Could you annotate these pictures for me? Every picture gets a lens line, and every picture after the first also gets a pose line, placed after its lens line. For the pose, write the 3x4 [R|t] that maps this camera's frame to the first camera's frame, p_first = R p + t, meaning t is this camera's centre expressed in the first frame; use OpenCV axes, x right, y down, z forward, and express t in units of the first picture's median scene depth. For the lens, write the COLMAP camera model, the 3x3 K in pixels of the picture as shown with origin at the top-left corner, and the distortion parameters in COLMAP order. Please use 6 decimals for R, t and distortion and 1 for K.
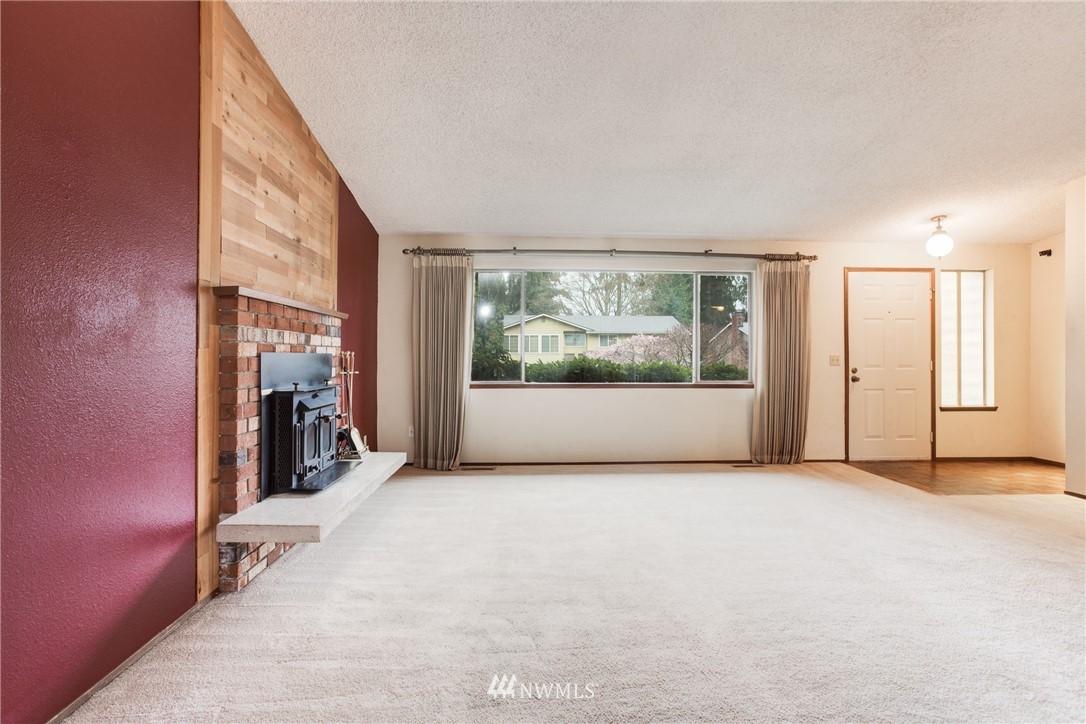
lens RADIAL K [[539.3, 0, 543.2], [0, 539.3, 337.2], [0, 0, 1]] dist [-0.055311, 0.028367]
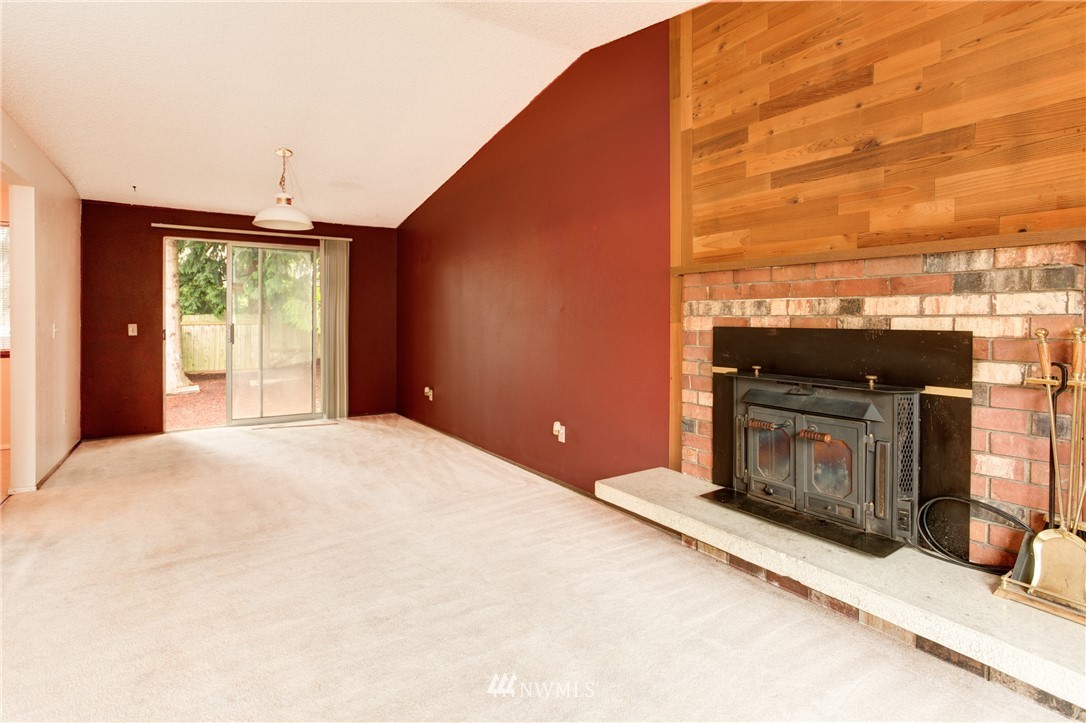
lens RADIAL K [[539.3, 0, 543.2], [0, 539.3, 336.7], [0, 0, 1]] dist [-0.055311, 0.028367]
pose [[-0.865606, 0.006615, -0.500682, 0.213587], [0.002073, 0.999952, 0.009627, 0.037132], [0.500721, 0.007295, -0.865578, 1.676750]]
